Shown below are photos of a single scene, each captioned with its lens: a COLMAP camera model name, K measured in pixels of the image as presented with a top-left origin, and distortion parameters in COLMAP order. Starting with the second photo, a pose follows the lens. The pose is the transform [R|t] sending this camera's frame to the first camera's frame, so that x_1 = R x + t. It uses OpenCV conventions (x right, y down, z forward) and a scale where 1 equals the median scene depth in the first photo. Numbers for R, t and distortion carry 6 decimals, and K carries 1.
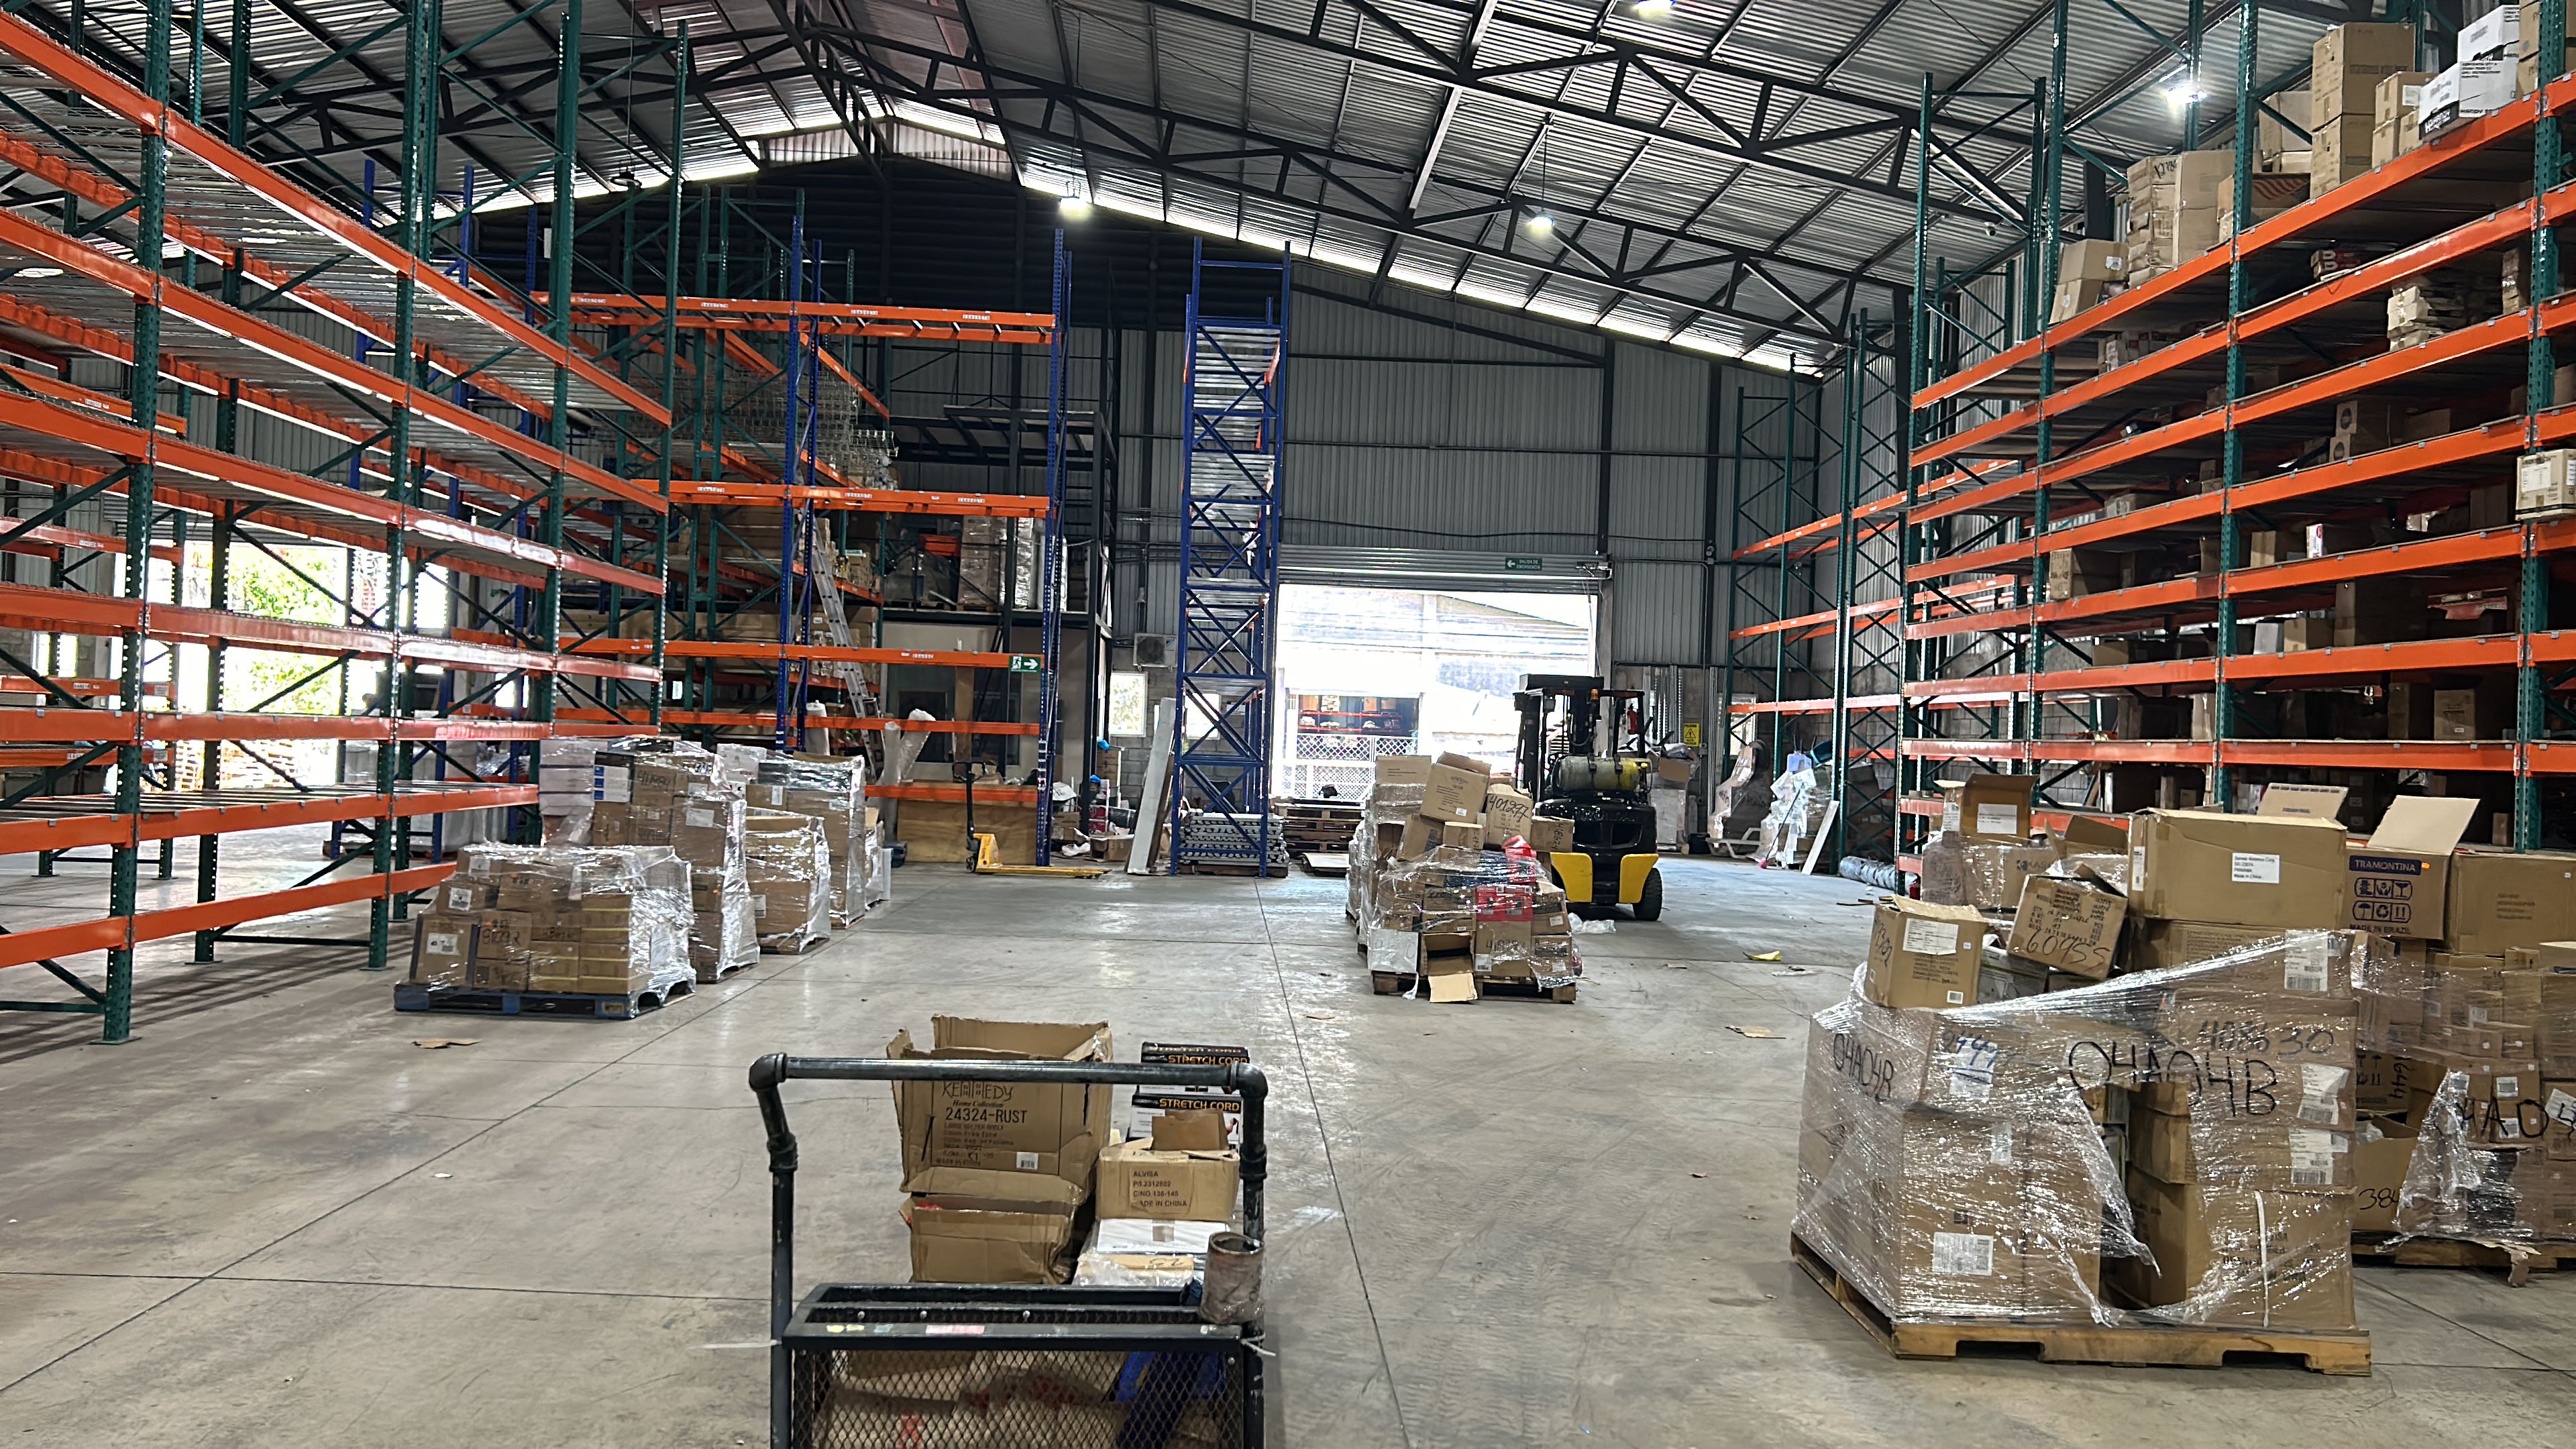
lens RADIAL K [[2027.4, 0, 1291.0], [0, 2027.4, 733.2], [0, 0, 1]] dist [0.064914, -0.076398]
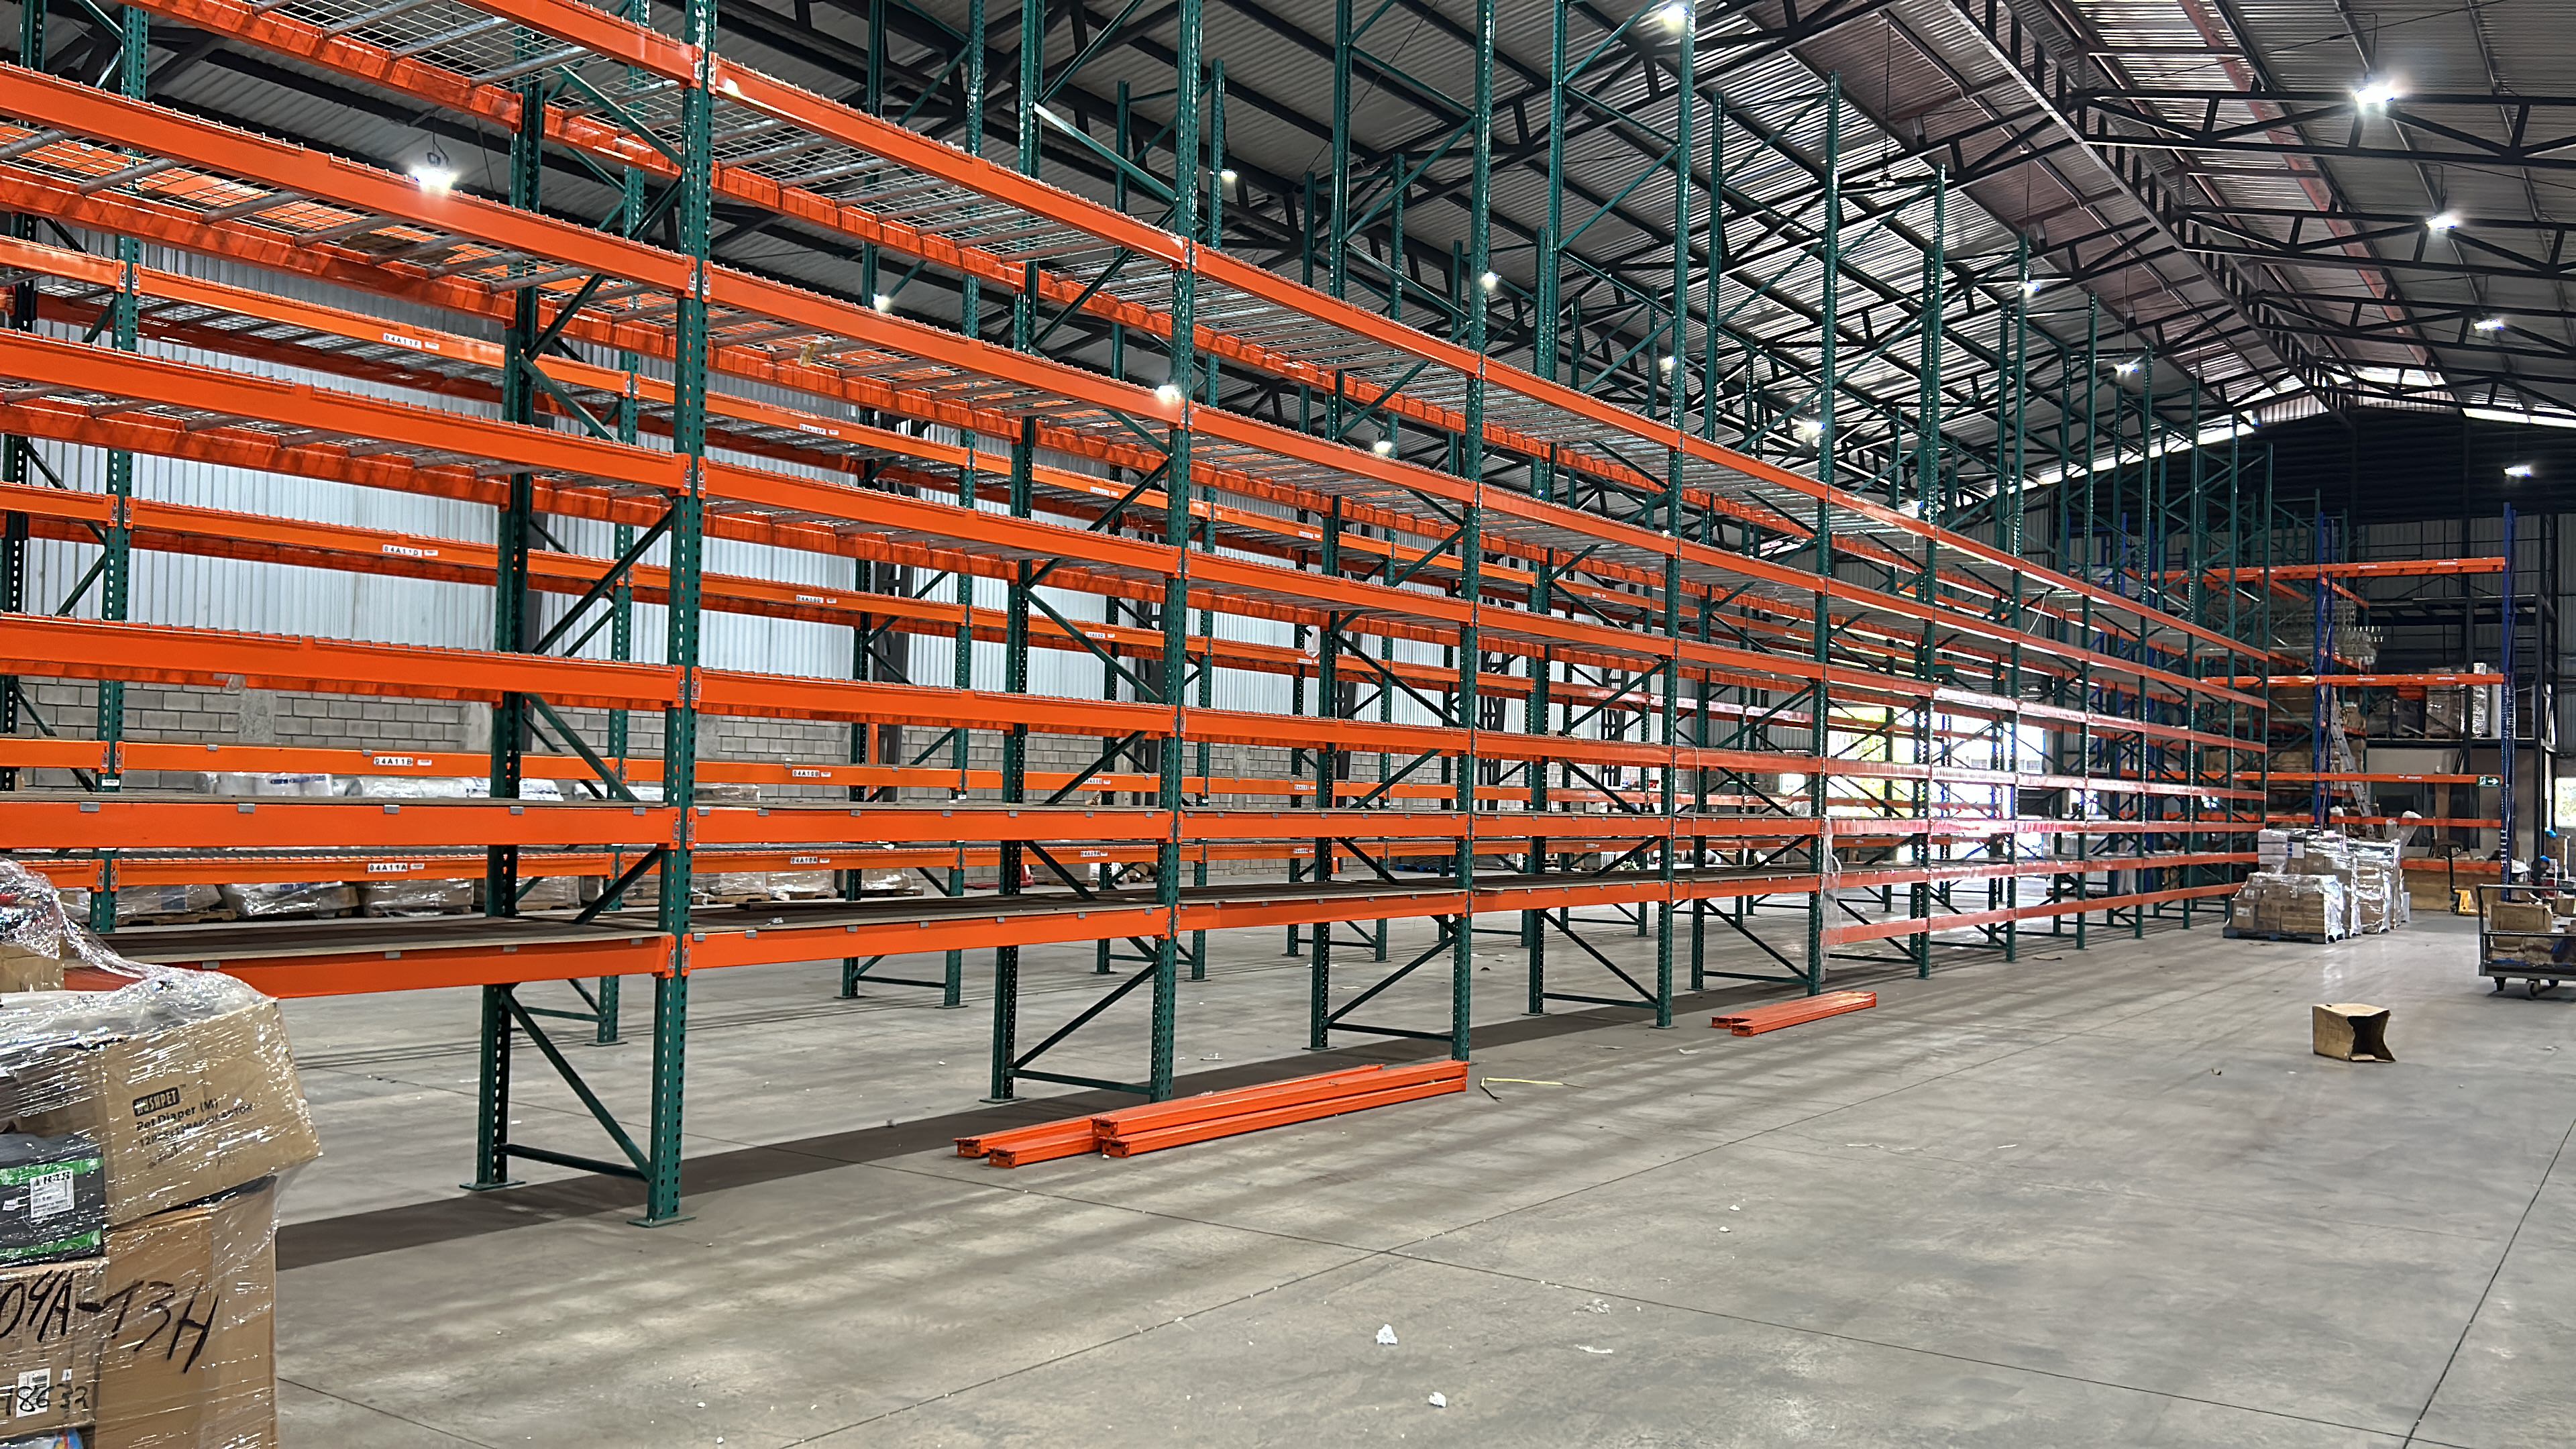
lens RADIAL K [[2027.4, 0, 1289.9], [0, 2027.4, 736.2], [0, 0, 1]] dist [0.064914, -0.076398]
pose [[0.800186, -0.030199, -0.598991, 0.069174], [0.004798, 0.999022, -0.043957, -0.003589], [0.599732, 0.032300, 0.799548, -0.720894]]
